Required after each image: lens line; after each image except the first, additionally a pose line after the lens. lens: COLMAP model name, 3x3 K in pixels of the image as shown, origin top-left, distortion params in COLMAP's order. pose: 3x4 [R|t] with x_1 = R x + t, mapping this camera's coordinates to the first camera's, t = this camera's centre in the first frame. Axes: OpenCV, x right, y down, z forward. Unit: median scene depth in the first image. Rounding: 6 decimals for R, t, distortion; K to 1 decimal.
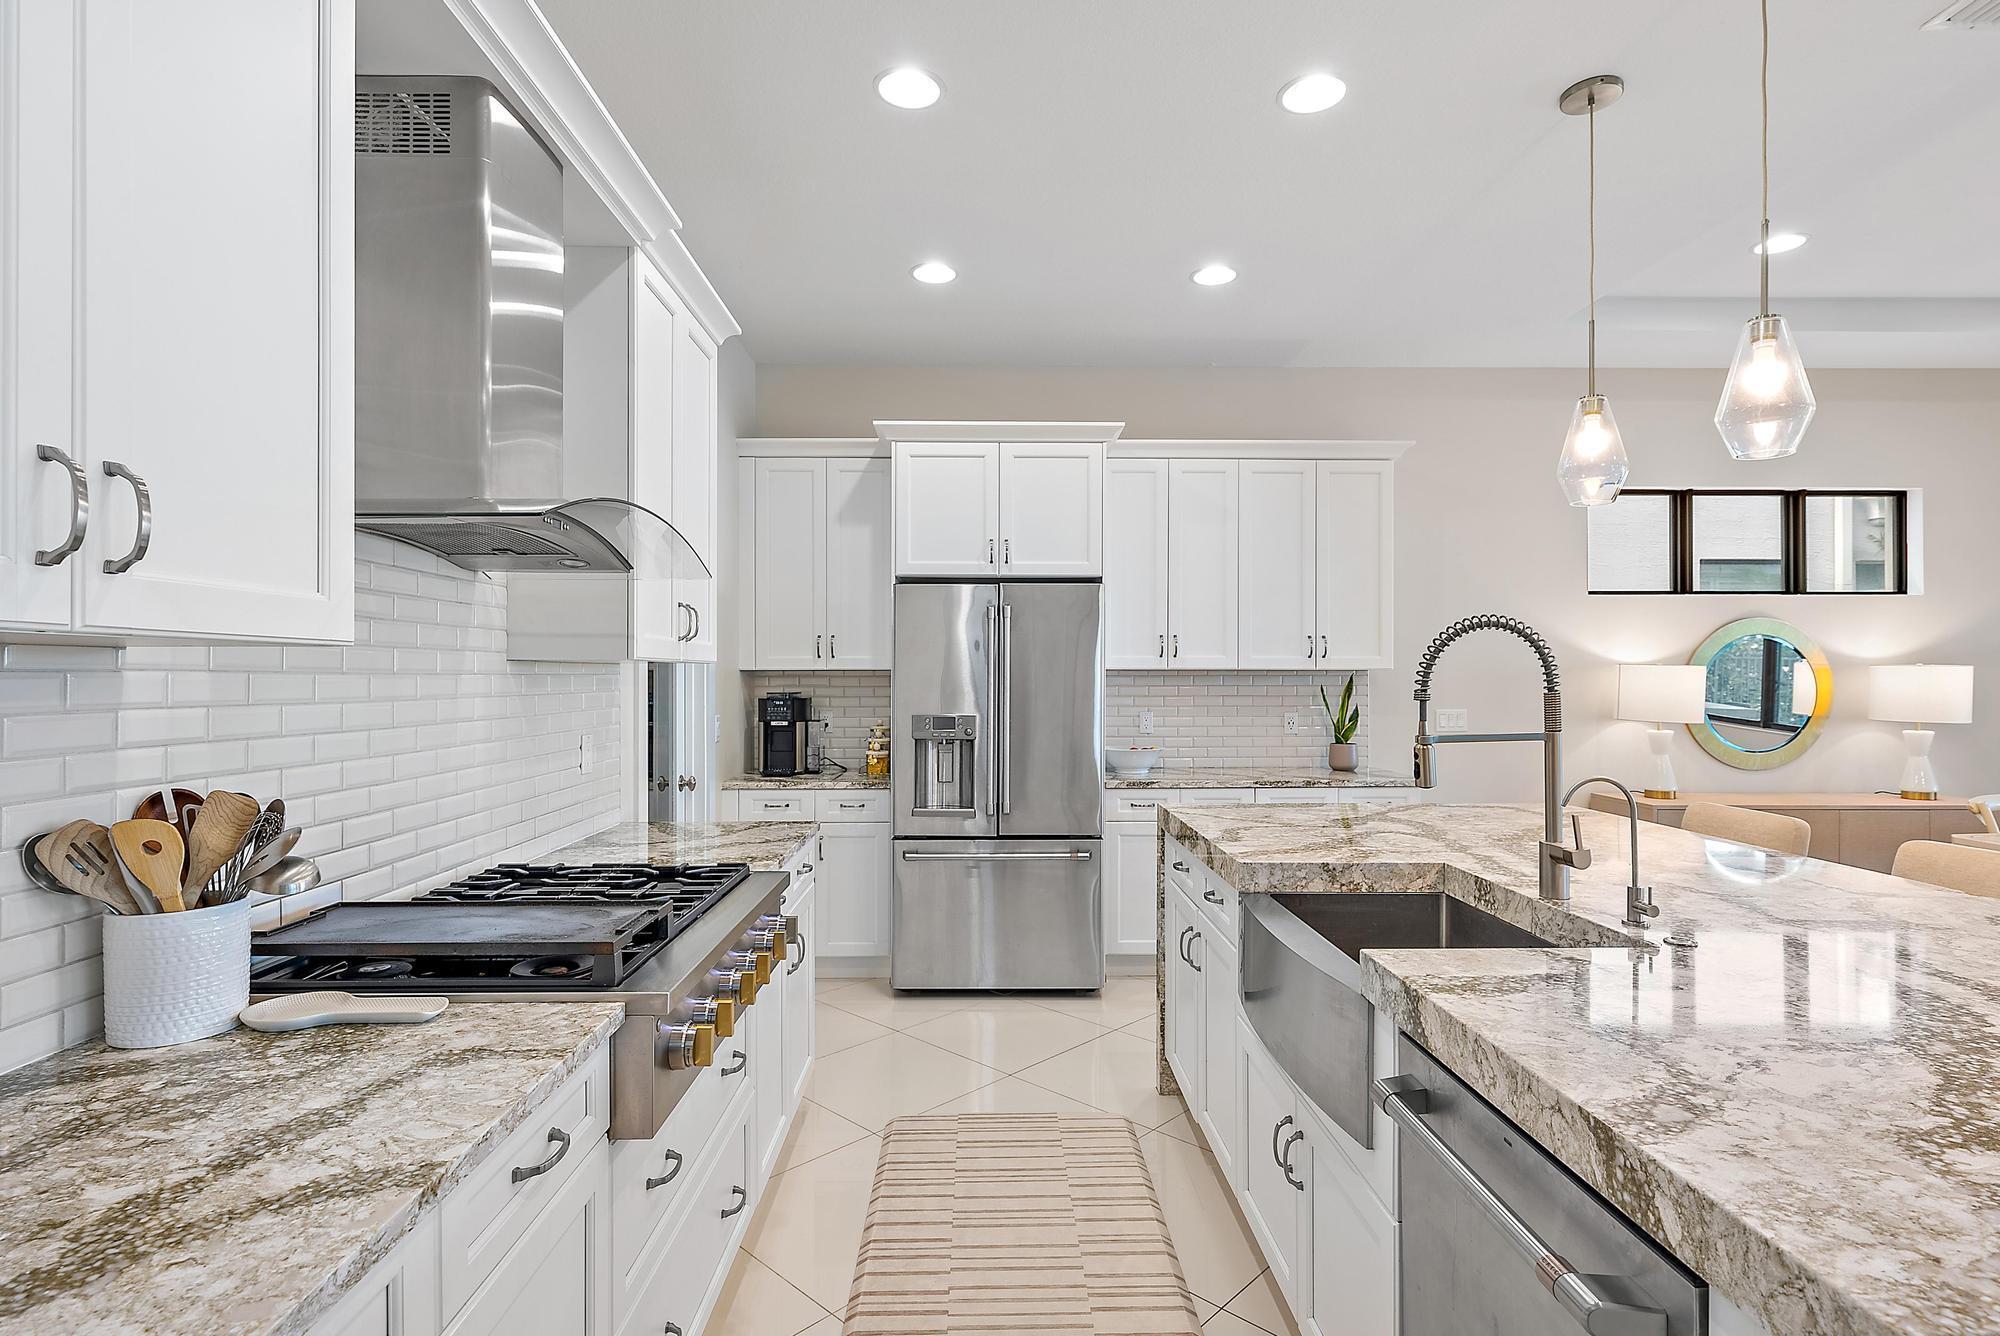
lens RADIAL K [[978.0, 0, 1000.0], [0, 978.0, 668.0], [0, 0, 1]] dist [-0.000016, 0.000520]
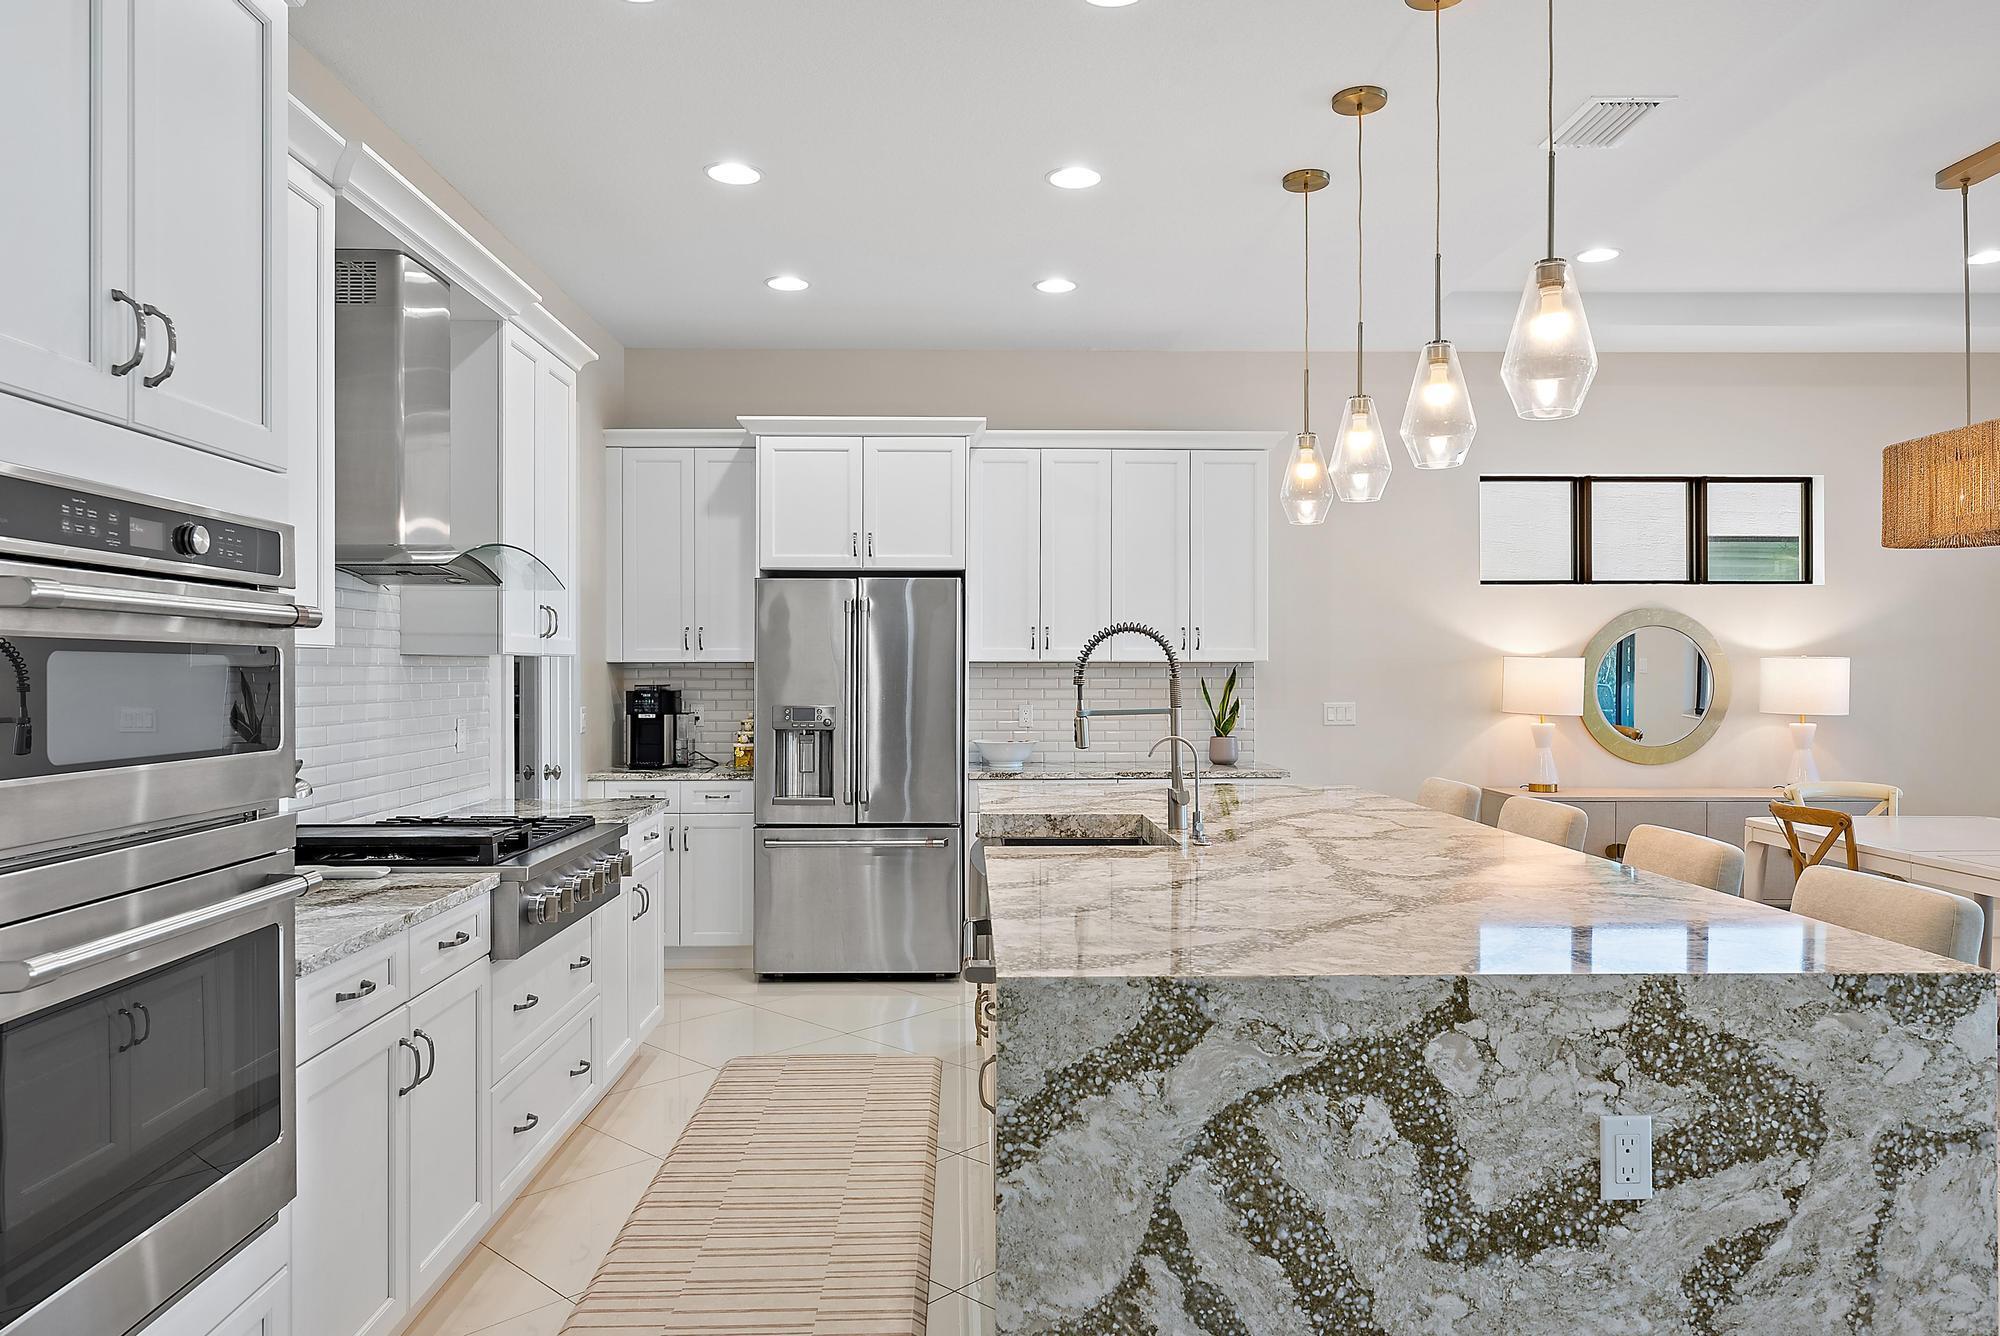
lens RADIAL K [[1337.4, 0, 1008.1], [0, 1337.4, 660.0], [0, 0, 1]] dist [-0.000227, 0.001398]
pose [[0.999961, -0.000288, 0.008866, 0.135622], [0.000278, 0.999999, 0.001159, -0.001715], [-0.008866, -0.001157, 0.999960, -0.378539]]
